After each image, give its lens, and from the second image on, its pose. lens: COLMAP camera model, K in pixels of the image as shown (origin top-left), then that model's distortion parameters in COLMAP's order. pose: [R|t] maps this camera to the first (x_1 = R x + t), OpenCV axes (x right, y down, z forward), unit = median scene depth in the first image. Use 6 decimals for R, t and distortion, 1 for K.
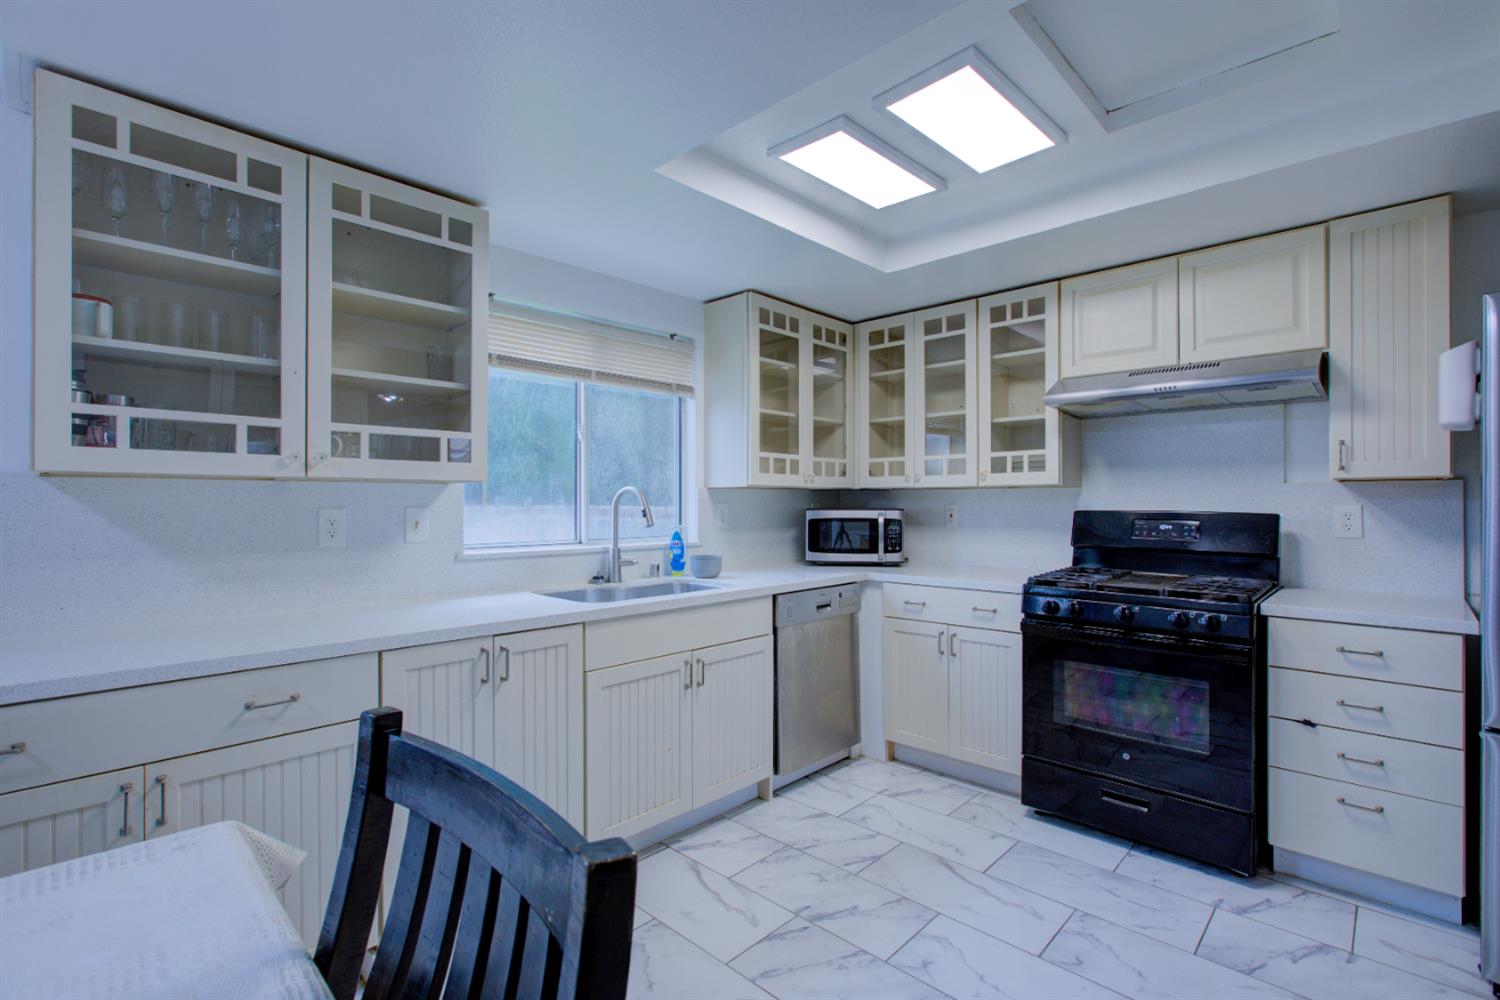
lens RADIAL K [[681.7, 0, 748.3], [0, 681.7, 500.6], [0, 0, 1]] dist [-0.013027, 0.005552]
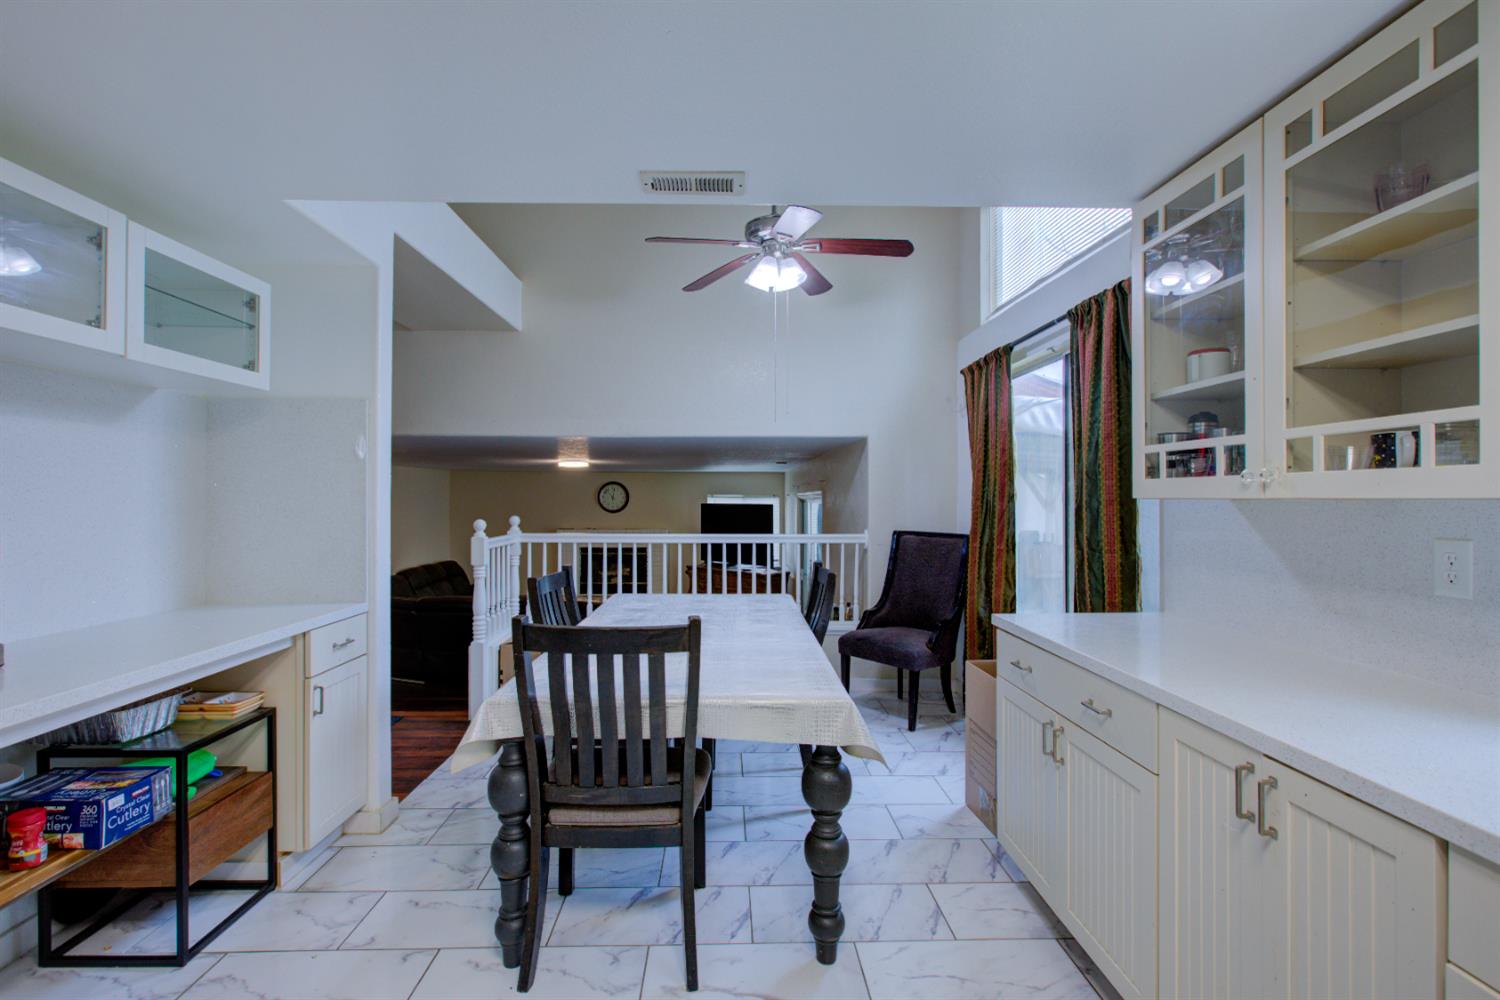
lens RADIAL K [[681.7, 0, 748.3], [0, 681.7, 500.6], [0, 0, 1]] dist [-0.013027, 0.005552]
pose [[-0.694864, 0.006257, -0.719114, 0.406151], [0.002483, 0.999977, 0.006301, -0.040004], [0.719137, 0.002592, -0.694864, 1.136725]]
